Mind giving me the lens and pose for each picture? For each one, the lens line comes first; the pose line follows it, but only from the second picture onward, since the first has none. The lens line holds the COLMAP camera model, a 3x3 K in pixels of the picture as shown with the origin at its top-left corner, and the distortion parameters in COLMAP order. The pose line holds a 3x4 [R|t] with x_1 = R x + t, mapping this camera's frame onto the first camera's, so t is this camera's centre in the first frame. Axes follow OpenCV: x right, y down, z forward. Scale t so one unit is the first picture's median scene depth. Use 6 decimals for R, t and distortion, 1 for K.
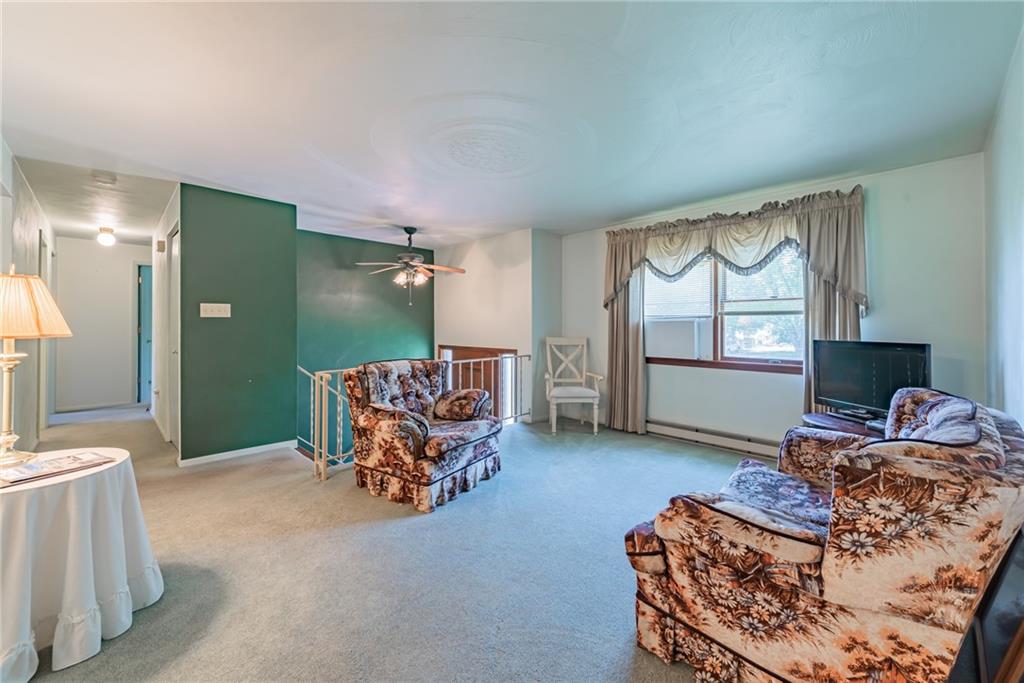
lens RADIAL K [[405.0, 0, 519.6], [0, 405.0, 323.1], [0, 0, 1]] dist [0.014979, -0.000537]
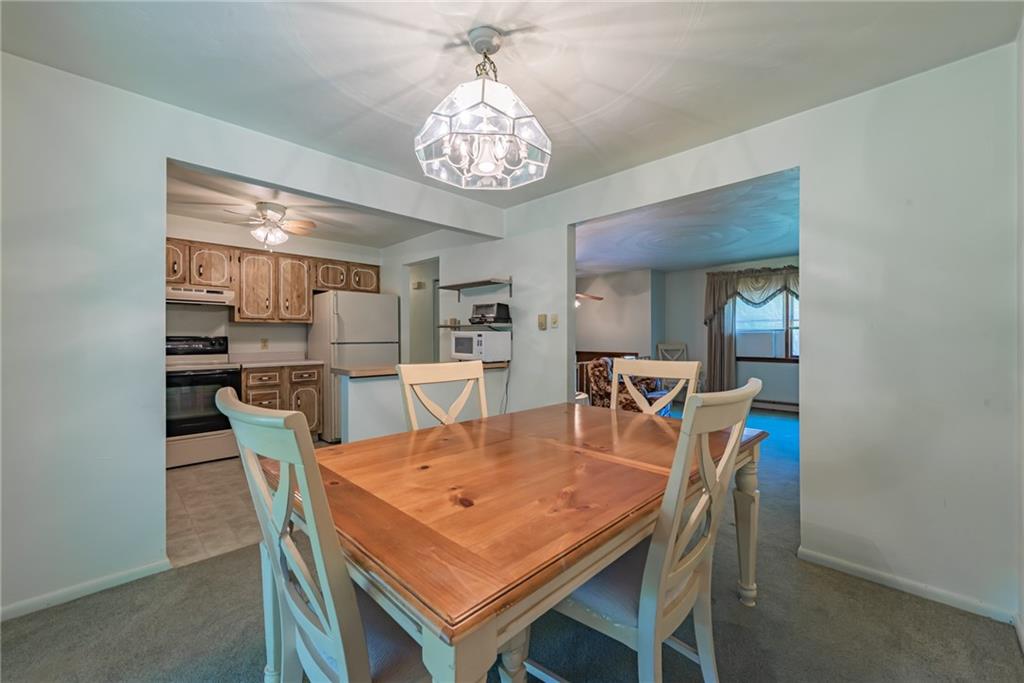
lens RADIAL K [[405.0, 0, 514.7], [0, 405.0, 337.4], [0, 0, 1]] dist [0.014979, -0.000537]
pose [[0.999880, -0.004534, 0.014835, -0.547627], [0.004474, 0.999981, 0.004139, 0.001961], [-0.014854, -0.004072, 0.999881, -0.514700]]
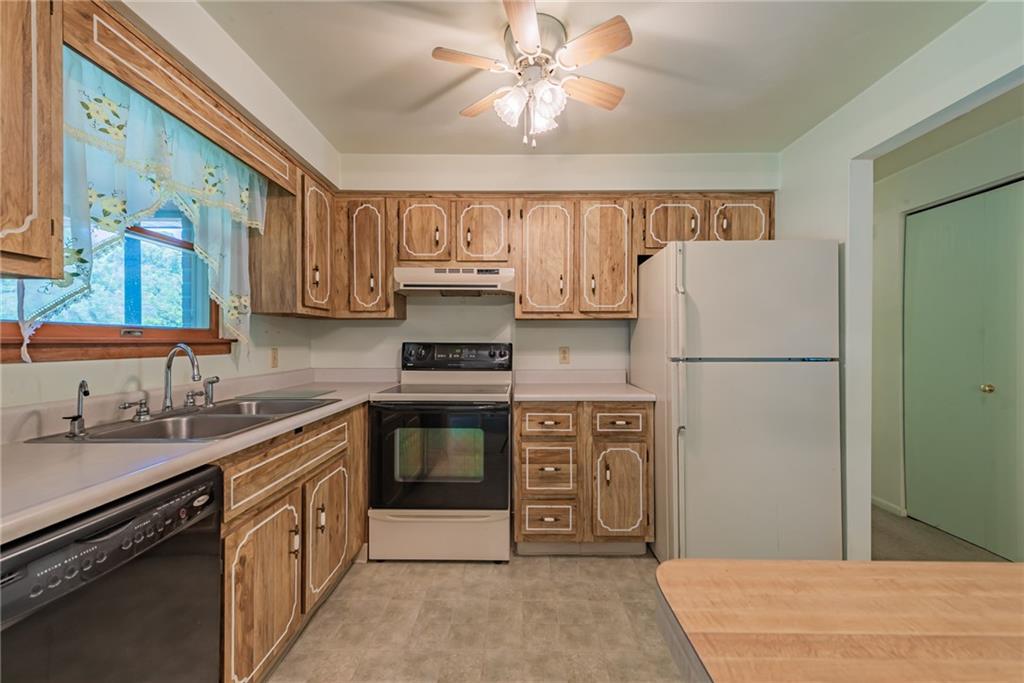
lens RADIAL K [[405.0, 0, 513.8], [0, 405.0, 340.8], [0, 0, 1]] dist [0.014979, -0.000537]
pose [[0.706234, -0.004936, -0.707962, -0.801474], [0.004157, 0.999987, -0.002825, -0.001225], [0.707967, -0.000948, 0.706245, 0.080434]]
